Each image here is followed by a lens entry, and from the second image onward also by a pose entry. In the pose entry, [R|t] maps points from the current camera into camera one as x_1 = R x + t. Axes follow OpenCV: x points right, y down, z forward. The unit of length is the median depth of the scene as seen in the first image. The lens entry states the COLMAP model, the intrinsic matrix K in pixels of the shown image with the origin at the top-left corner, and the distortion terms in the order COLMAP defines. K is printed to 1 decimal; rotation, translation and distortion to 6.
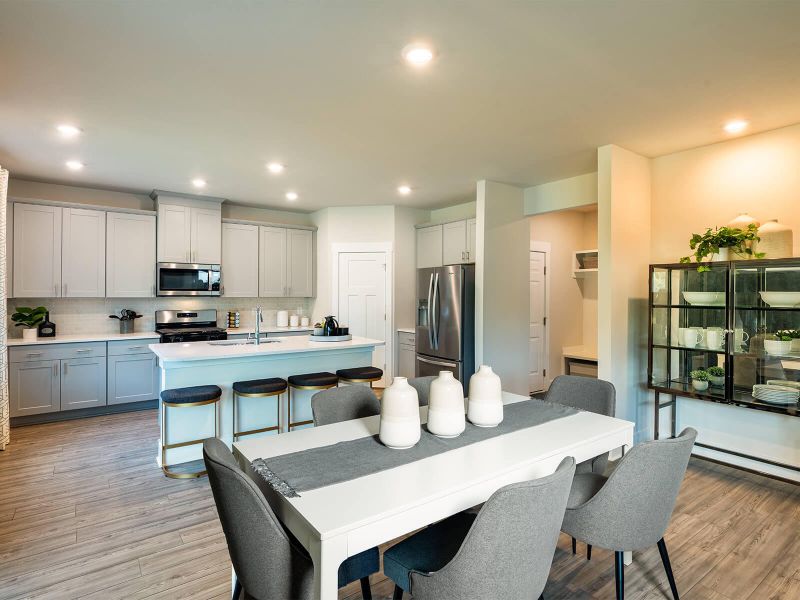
lens RADIAL K [[439.2, 0, 428.3], [0, 439.2, 298.2], [0, 0, 1]] dist [-0.000088, -0.000271]
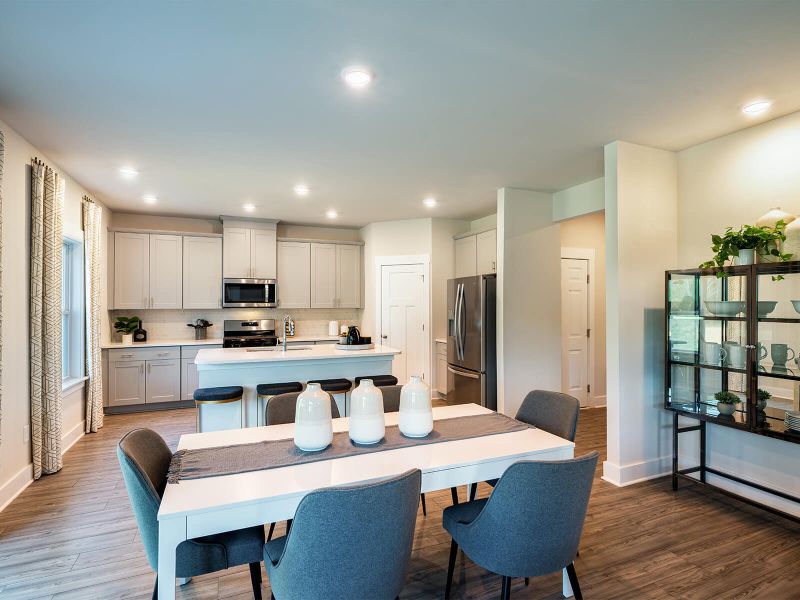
lens RADIAL K [[437.7, 0, 423.2], [0, 437.7, 305.7], [0, 0, 1]] dist [0.000194, -0.000207]
pose [[0.971178, -0.003986, -0.238324, 0.183948], [0.002402, 0.999973, -0.006936, -0.000334], [0.238345, 0.006164, 0.971161, 0.013281]]
